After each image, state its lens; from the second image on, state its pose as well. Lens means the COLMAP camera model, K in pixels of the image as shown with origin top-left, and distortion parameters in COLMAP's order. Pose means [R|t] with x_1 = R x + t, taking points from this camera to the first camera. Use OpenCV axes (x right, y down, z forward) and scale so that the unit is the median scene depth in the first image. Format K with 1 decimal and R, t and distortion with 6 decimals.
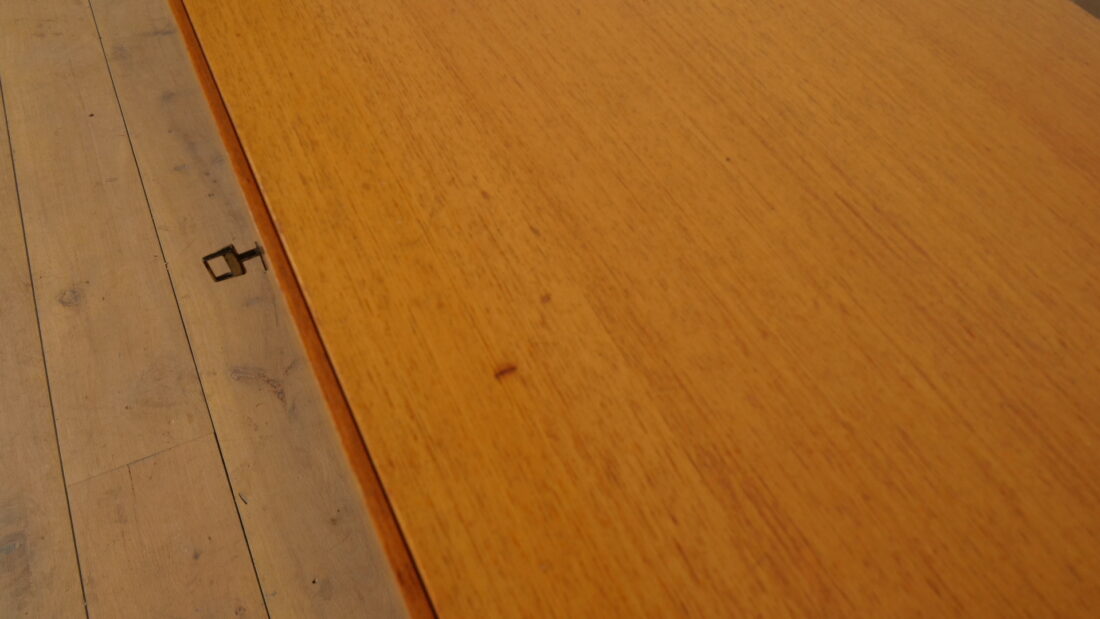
lens RADIAL K [[854.7, 0, 545.0], [0, 854.7, 305.6], [0, 0, 1]] dist [-0.022199, 0.006320]
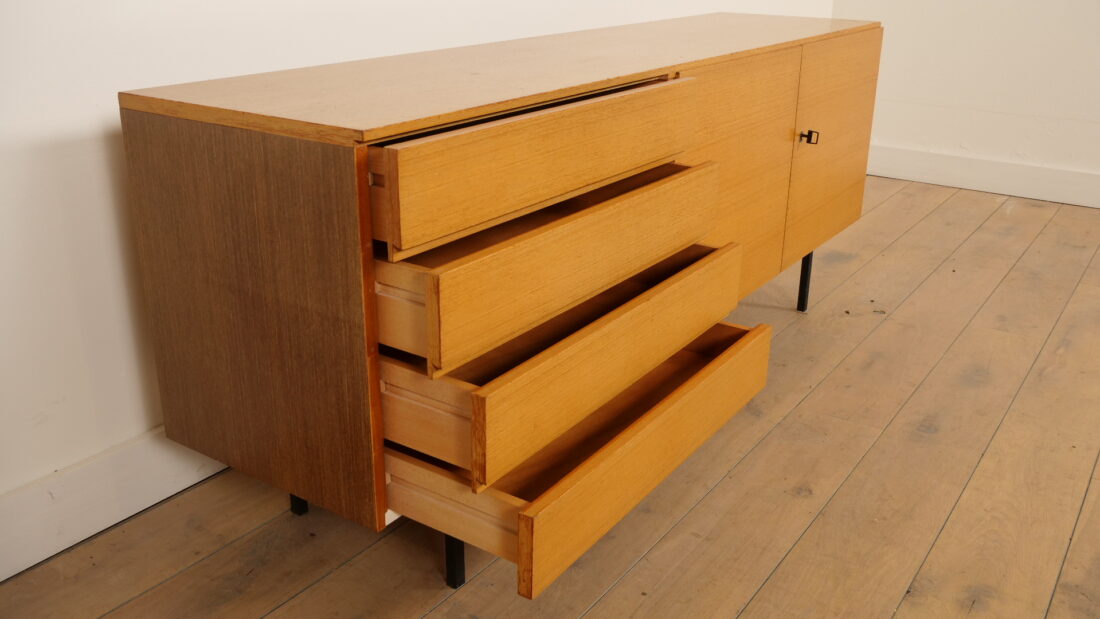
lens RADIAL K [[991.9, 0, 548.5], [0, 991.9, 309.9], [0, 0, 1]] dist [-0.026597, 0.008048]
pose [[-0.486445, -0.328933, 0.809429, -1.558053], [0.676357, 0.444696, 0.587186, -1.298458], [-0.553094, 0.833096, 0.006156, 1.058268]]
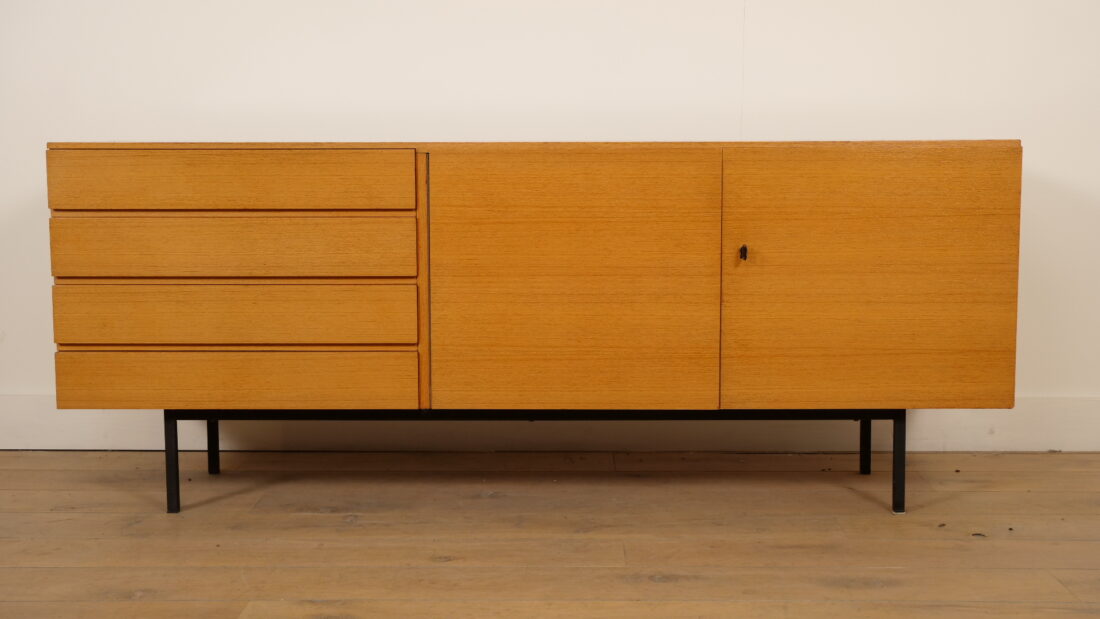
lens RADIAL K [[1516.1, 0, 554.1], [0, 1516.1, 311.2], [0, 0, 1]] dist [0.025713, 0.000000]
pose [[0.456084, -0.113540, 0.882664, -2.522268], [0.704476, 0.652106, -0.280129, 0.508501], [-0.543784, 0.749578, 0.377401, -0.160172]]
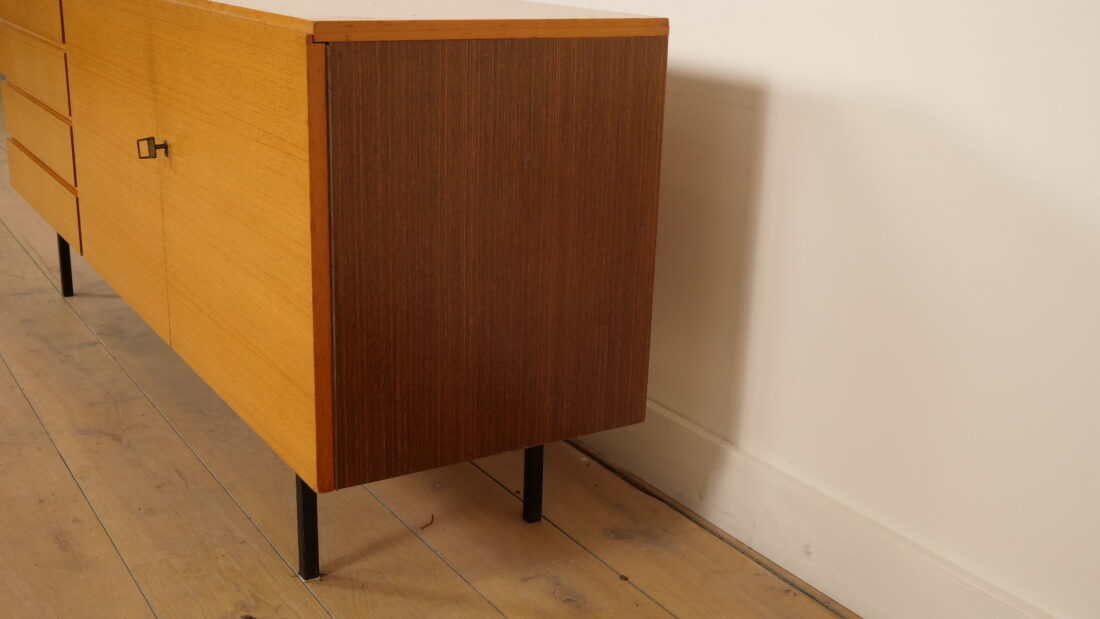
lens RADIAL K [[1213.2, 0, 556.0], [0, 1213.2, 310.3], [0, 0, 1]] dist [-0.001196, 0.000000]
pose [[0.993399, -0.009960, 0.114277, 0.113665], [0.072767, 0.824837, -0.560668, 0.965248], [-0.088676, 0.565283, 0.820117, -0.573926]]
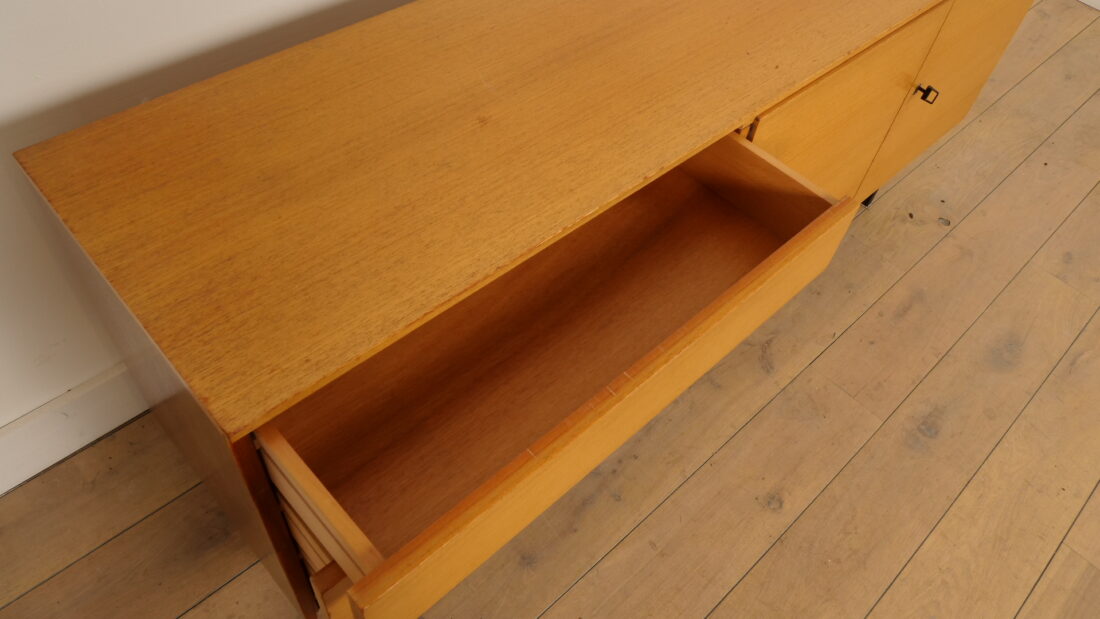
lens RADIAL K [[790.2, 0, 551.7], [0, 790.2, 310.2], [0, 0, 1]] dist [-0.040319, 0.005620]
pose [[-0.293248, -0.763861, 0.574911, -0.987988], [0.686891, 0.249927, 0.682435, -1.186431], [-0.664971, 0.595024, 0.451398, 0.571974]]
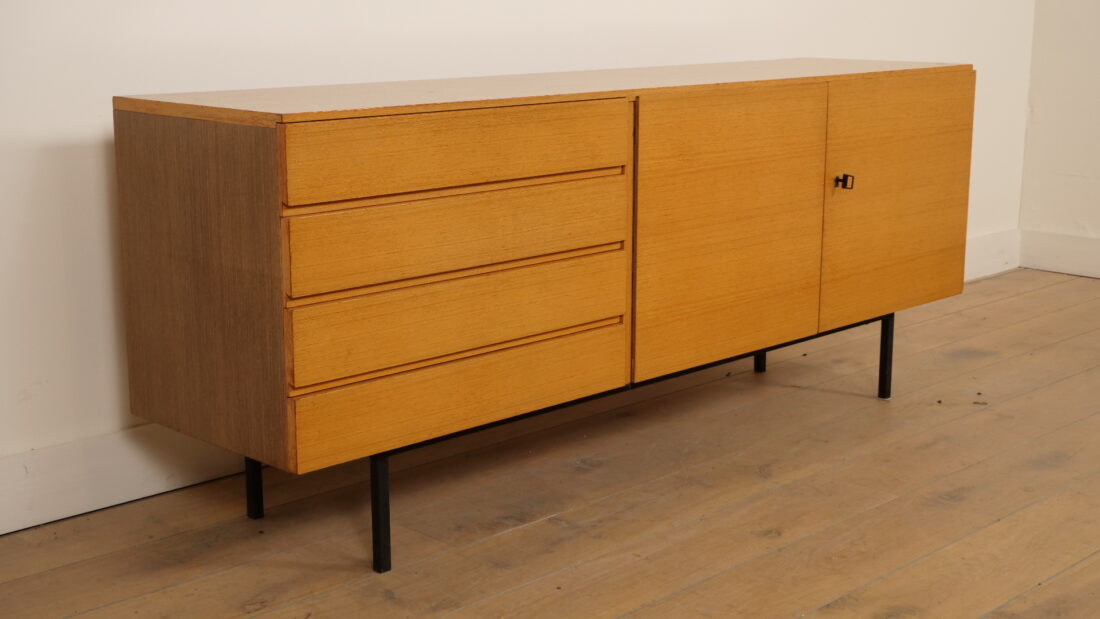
lens RADIAL K [[1516.1, 0, 545.4], [0, 1516.1, 309.9], [0, 0, 1]] dist [0.025713, 0.000000]
pose [[-0.321075, -0.211347, 0.923170, -2.460843], [0.741216, 0.550681, 0.383863, -1.276396], [-0.589500, 0.807517, -0.020156, 1.059918]]
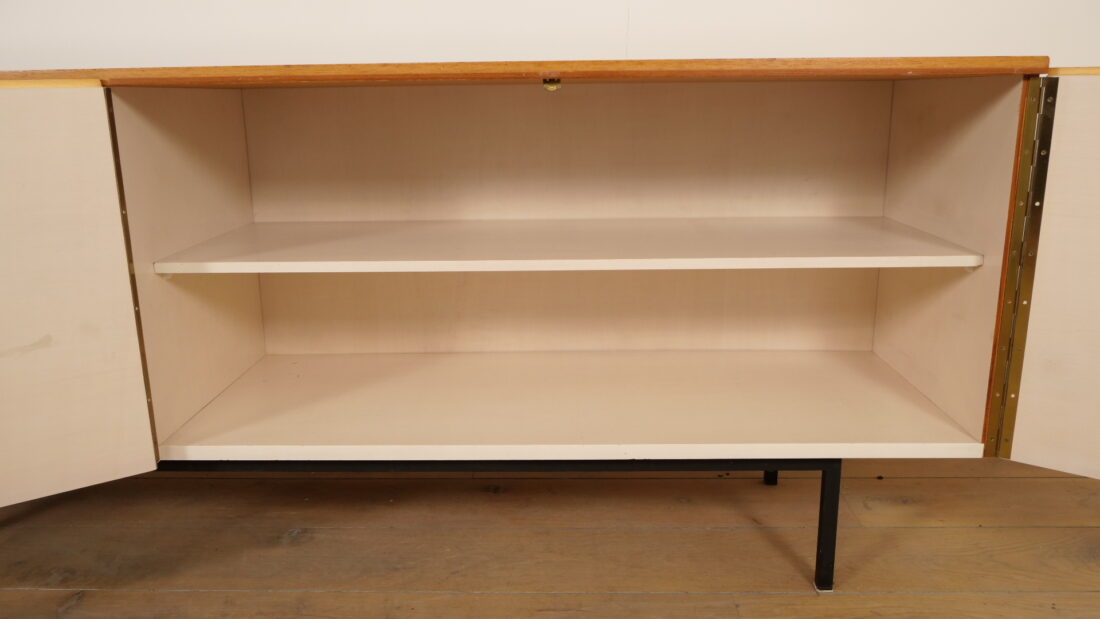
lens RADIAL K [[854.7, 0, 551.3], [0, 854.7, 307.0], [0, 0, 1]] dist [-0.022199, 0.006320]
pose [[0.466345, -0.229001, 0.854448, -0.990980], [0.706240, 0.678024, -0.203737, 0.161748], [-0.532680, 0.698457, 0.477923, 0.186426]]
